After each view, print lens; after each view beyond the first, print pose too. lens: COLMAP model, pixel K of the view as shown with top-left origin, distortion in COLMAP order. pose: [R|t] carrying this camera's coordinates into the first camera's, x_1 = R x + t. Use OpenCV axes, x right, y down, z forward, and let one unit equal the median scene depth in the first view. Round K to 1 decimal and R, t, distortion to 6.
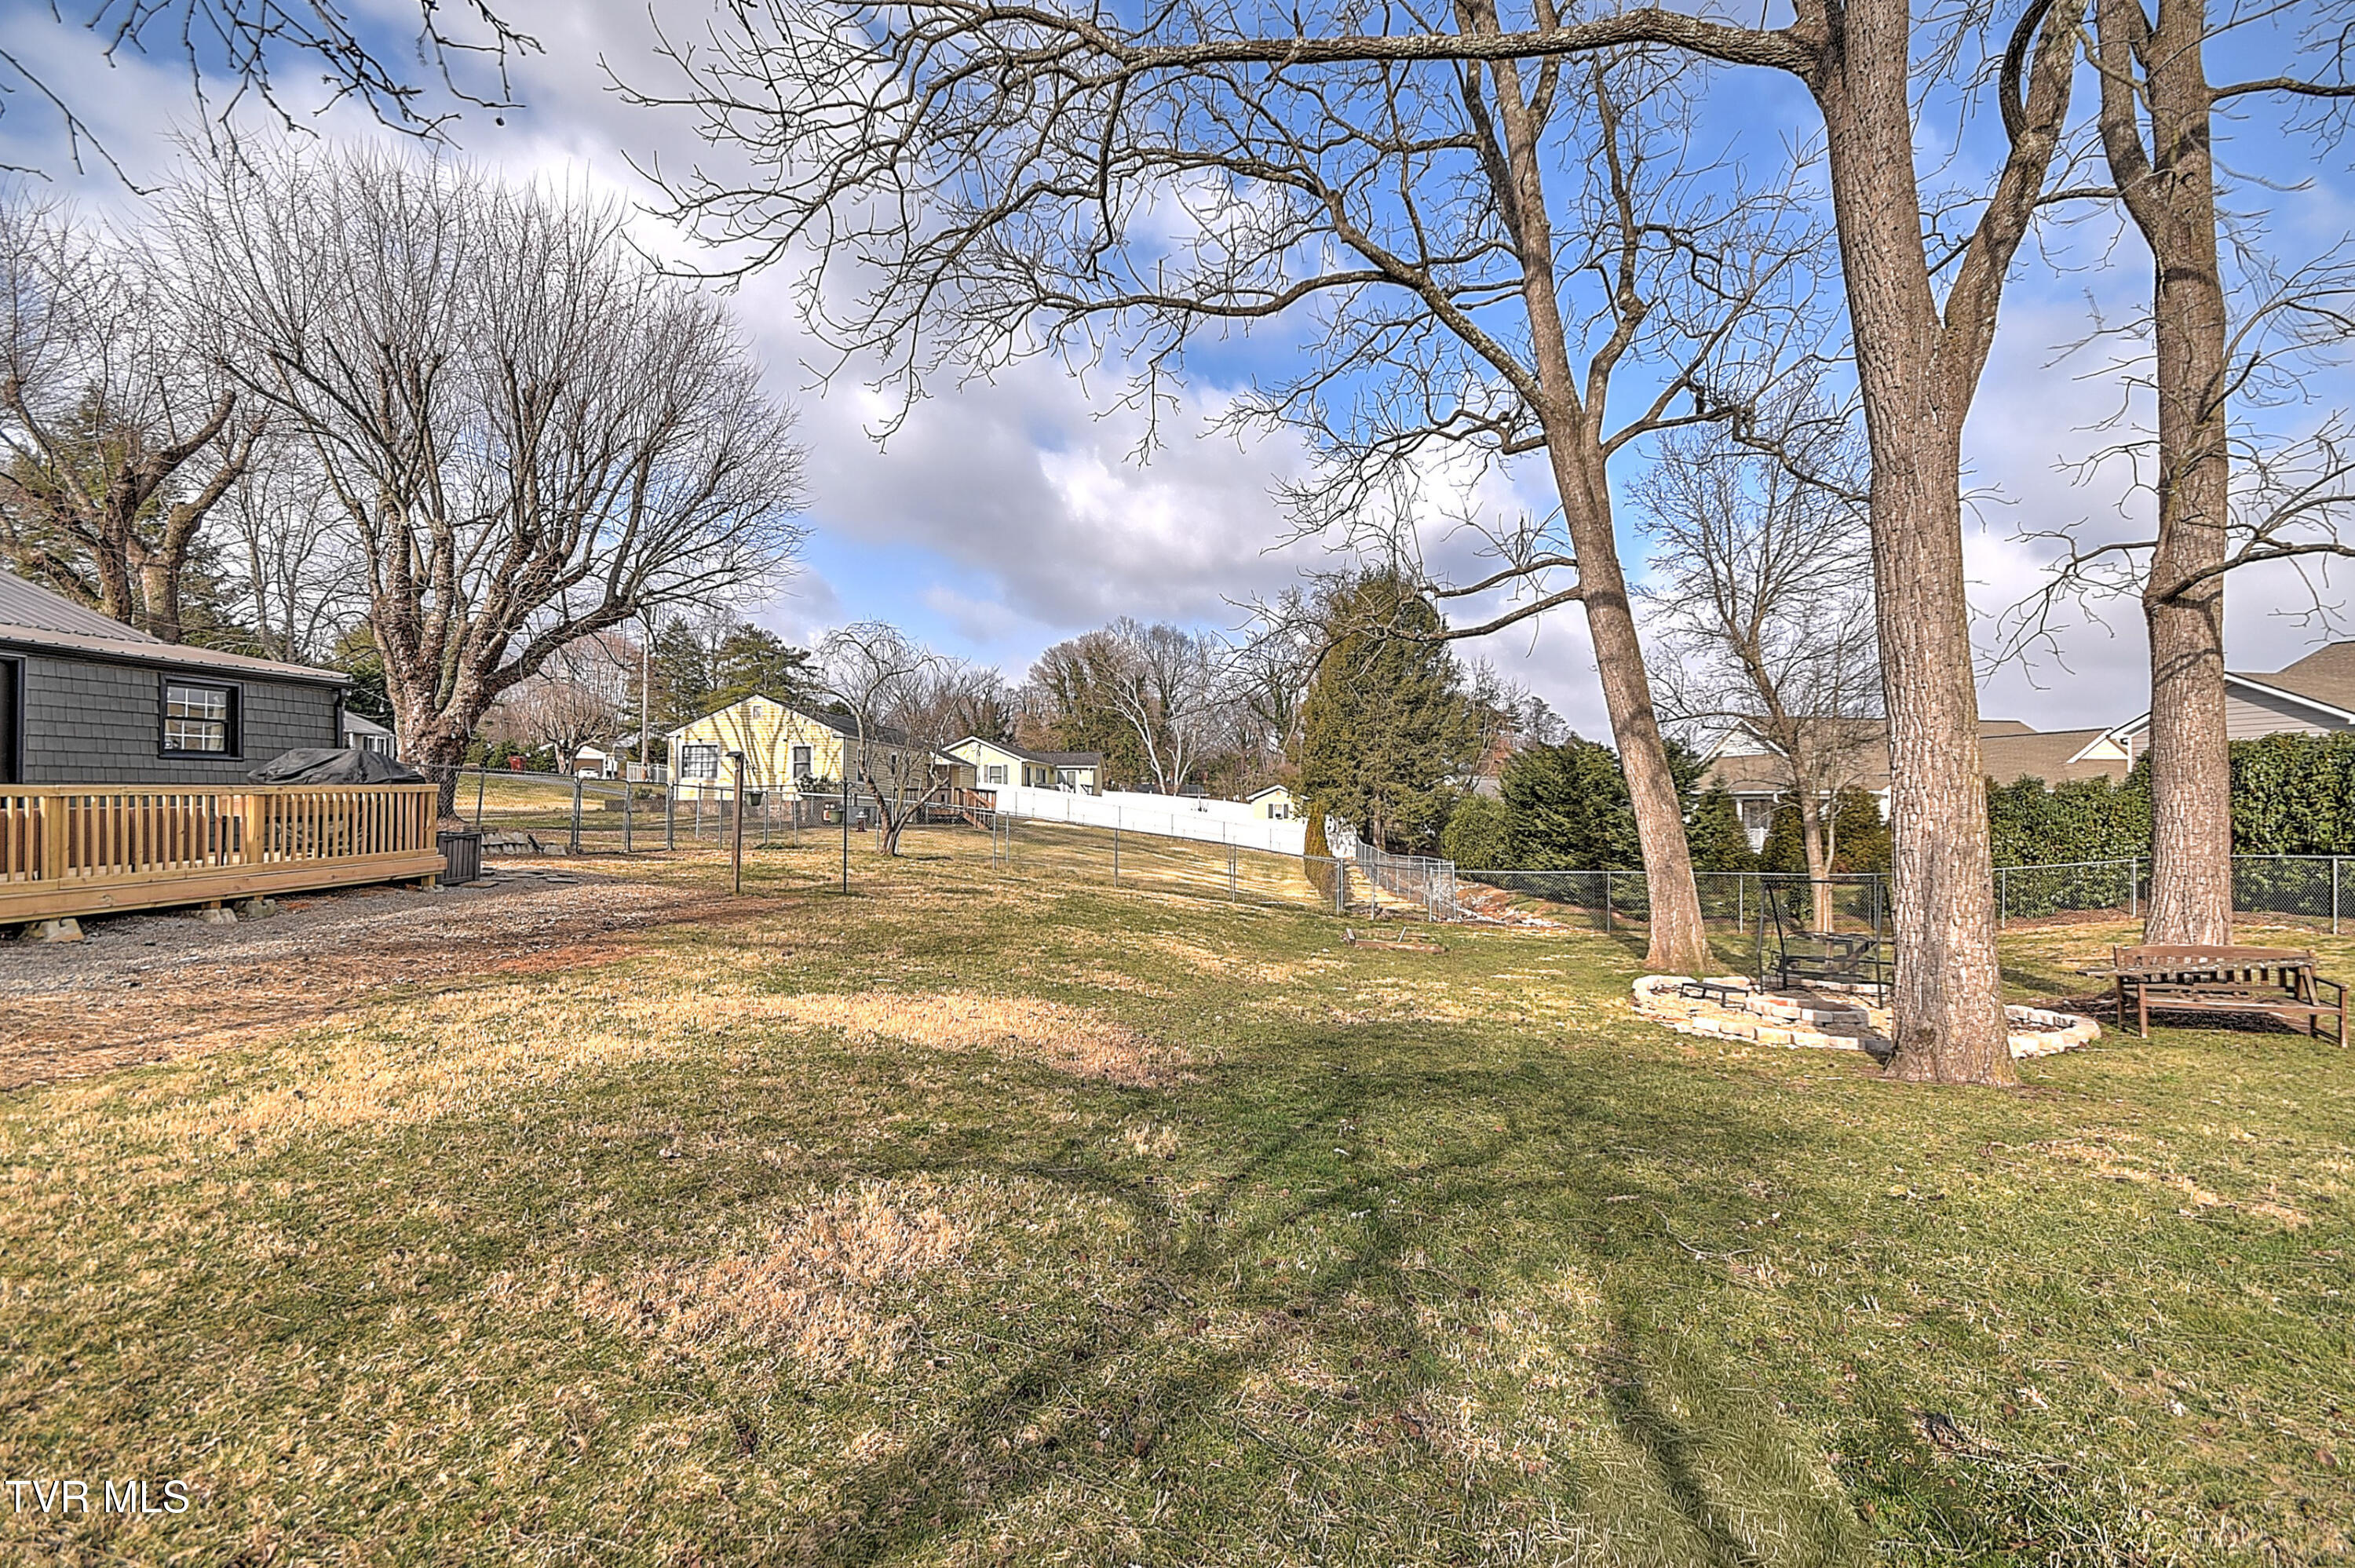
lens RADIAL K [[1024.9, 0, 1179.1], [0, 1024.9, 801.1], [0, 0, 1]] dist [0.001328, -0.000548]
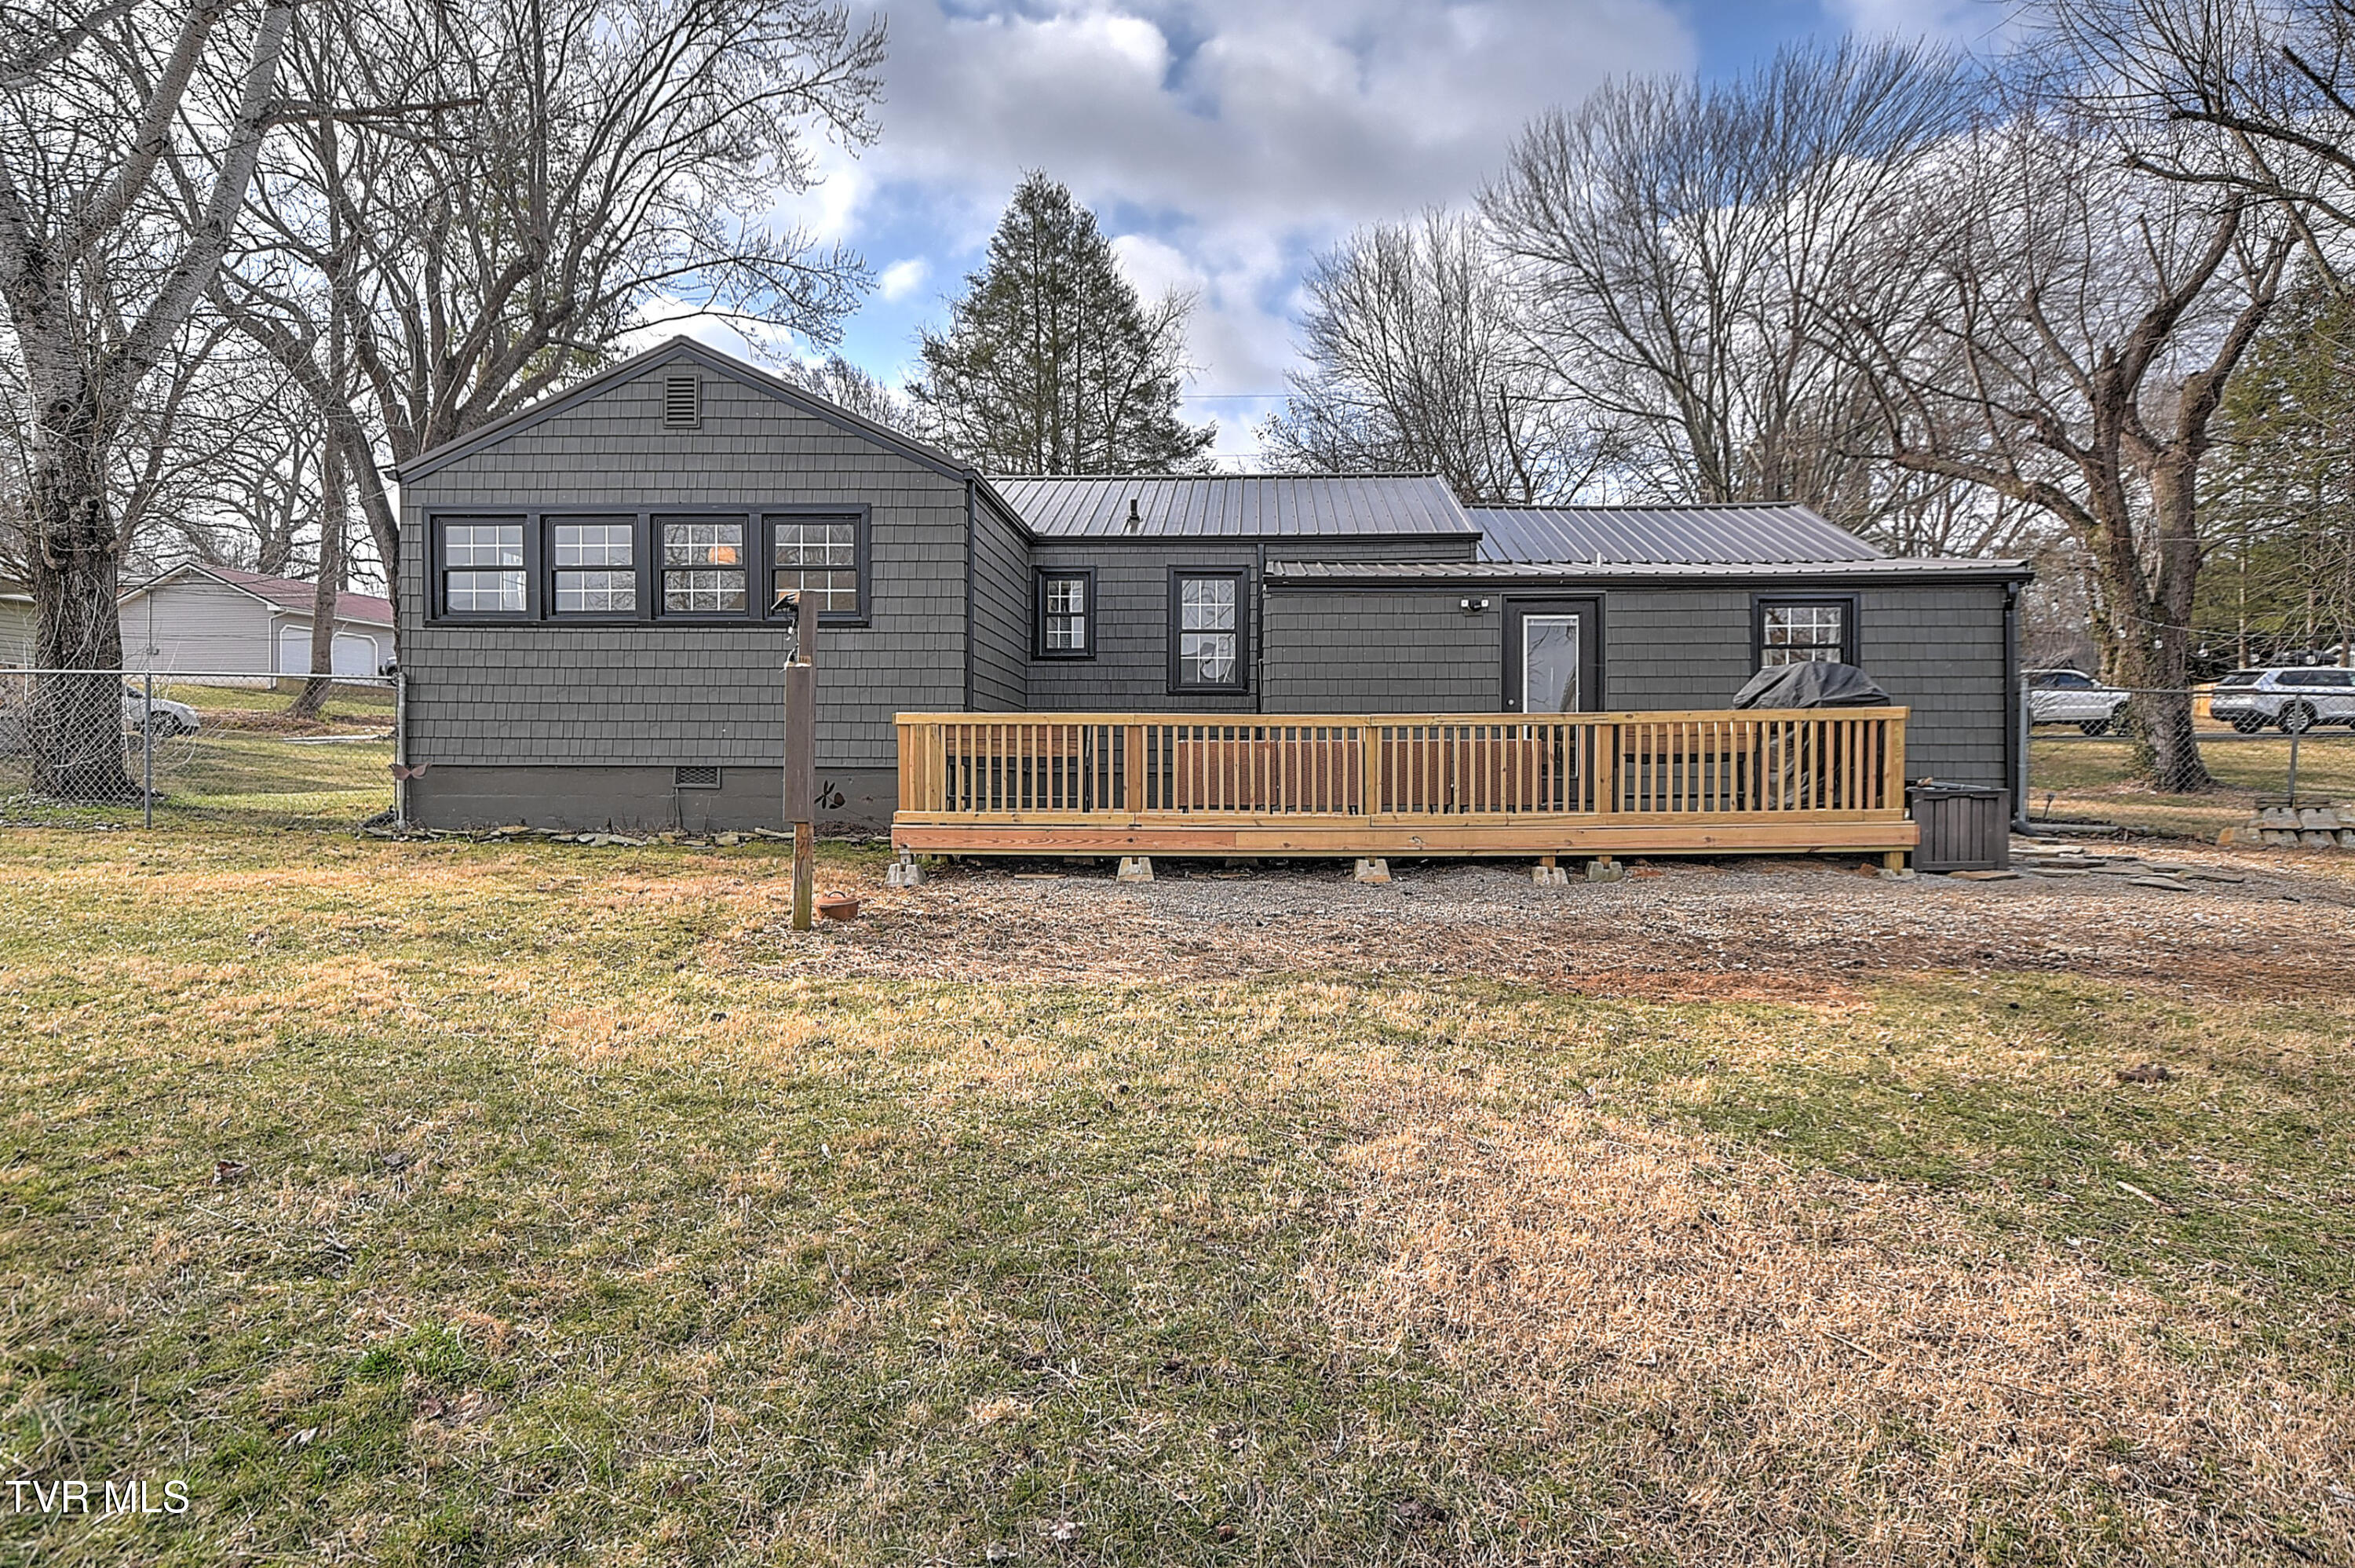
lens RADIAL K [[1426.0, 0, 1184.7], [0, 1426.0, 785.0], [0, 0, 1]] dist [0.019213, 0.019083]
pose [[0.017081, -0.006331, -0.999834, 0.146035], [-0.005612, 0.999964, -0.006427, 0.041467], [0.999838, 0.005721, 0.017045, 0.579431]]
